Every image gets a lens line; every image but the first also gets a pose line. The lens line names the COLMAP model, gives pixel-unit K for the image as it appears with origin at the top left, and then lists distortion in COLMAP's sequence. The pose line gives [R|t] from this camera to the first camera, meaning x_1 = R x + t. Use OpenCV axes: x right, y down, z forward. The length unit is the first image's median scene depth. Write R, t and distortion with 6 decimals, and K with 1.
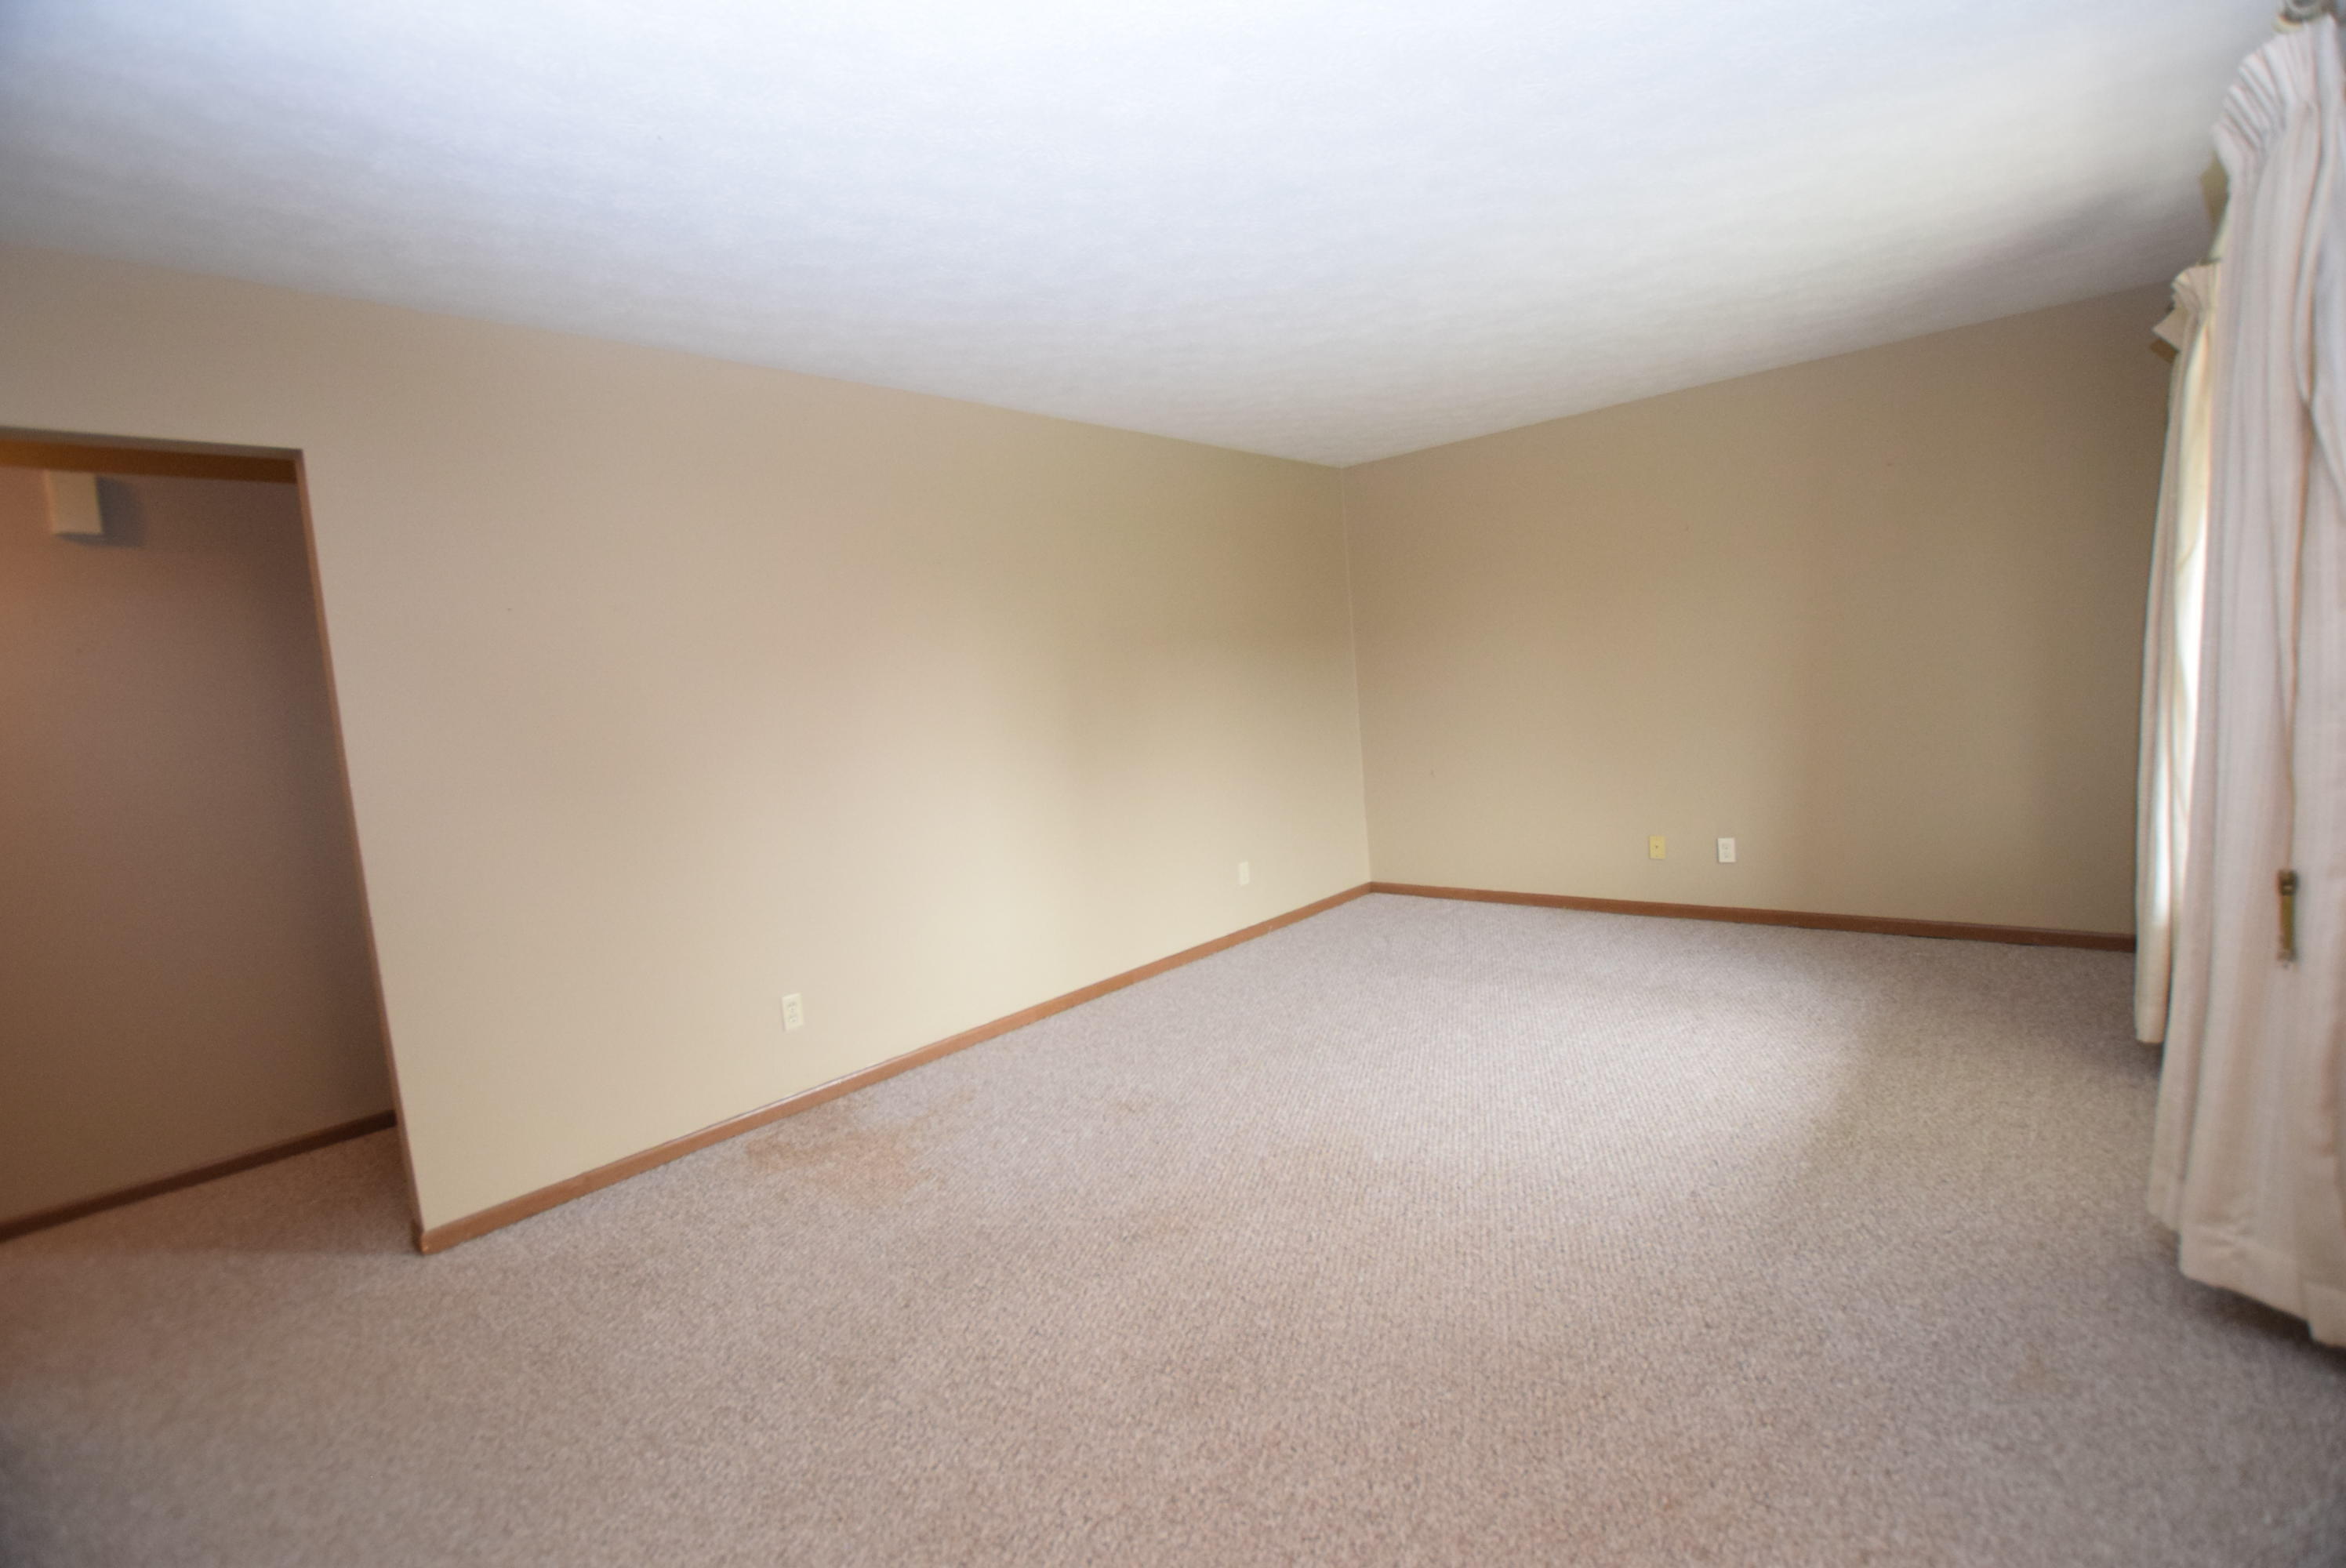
lens RADIAL K [[1057.8, 0, 1173.7], [0, 1057.8, 770.5], [0, 0, 1]] dist [-0.056782, 0.014165]
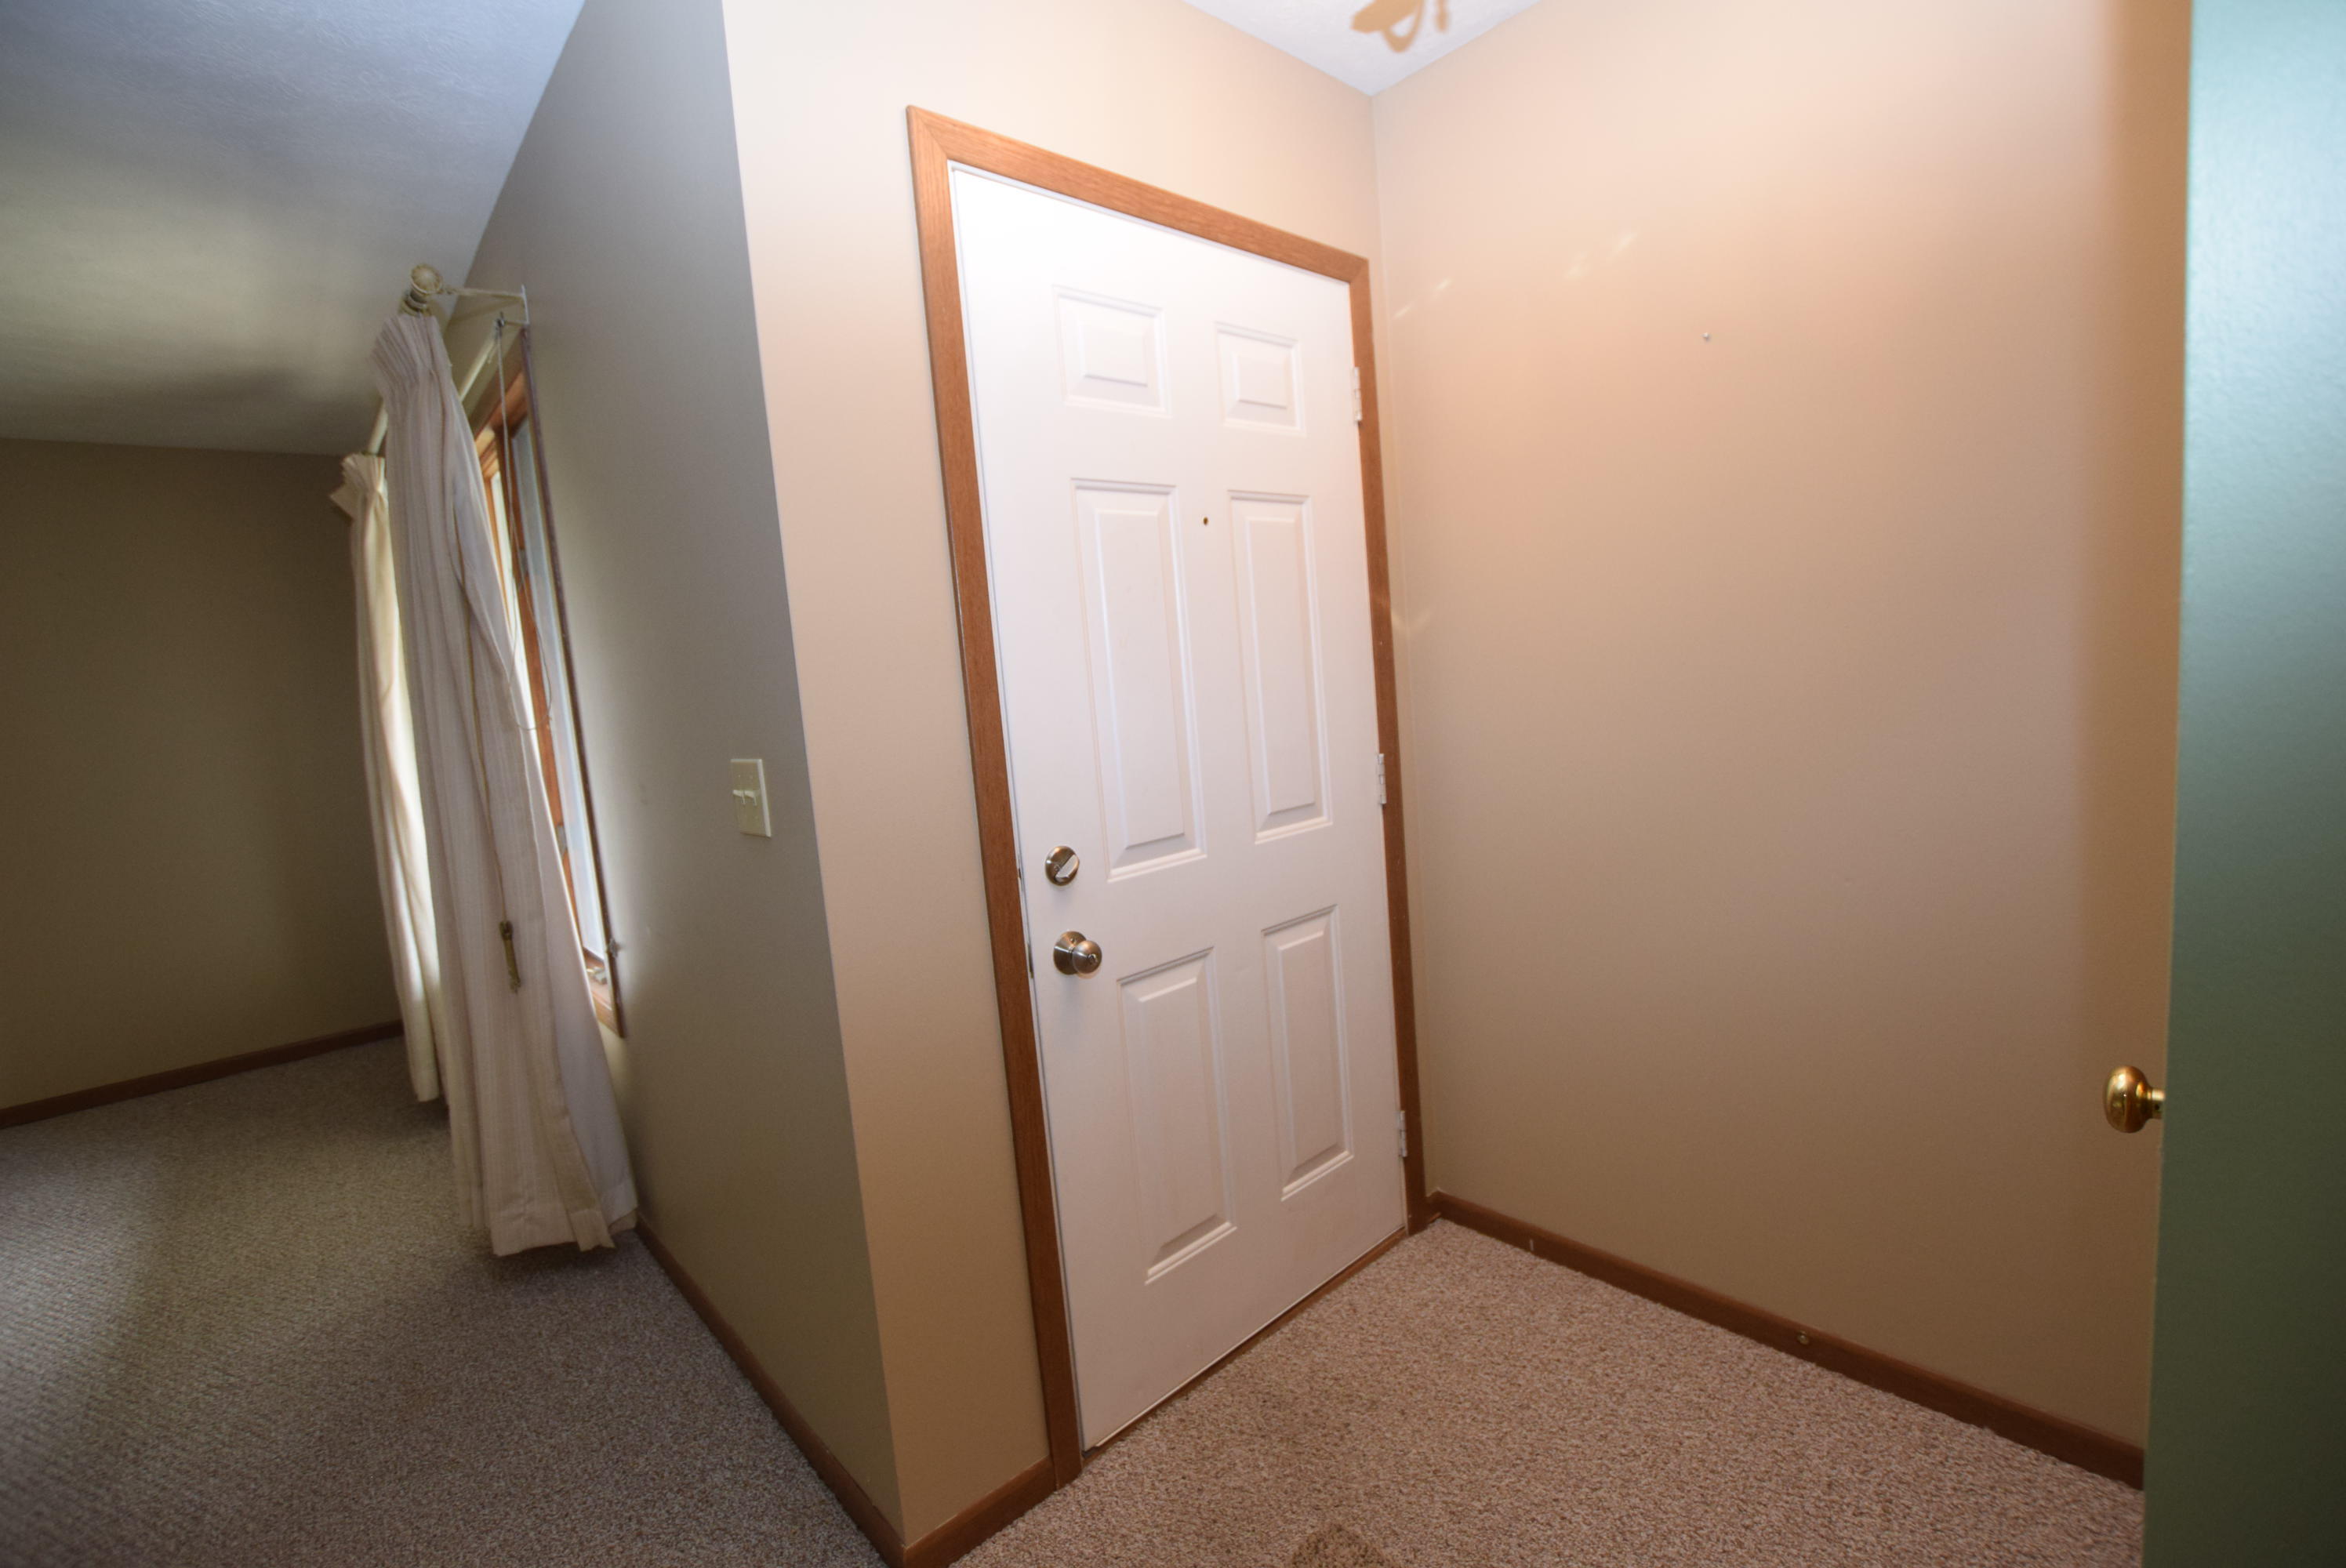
lens RADIAL K [[1031.0, 0, 1169.2], [0, 1031.0, 790.6], [0, 0, 1]] dist [-0.035781, 0.006854]
pose [[0.125011, -0.051506, 0.990818, -0.097917], [0.154925, 0.987415, 0.031783, 0.014186], [-0.979985, 0.149529, 0.131417, -0.065252]]
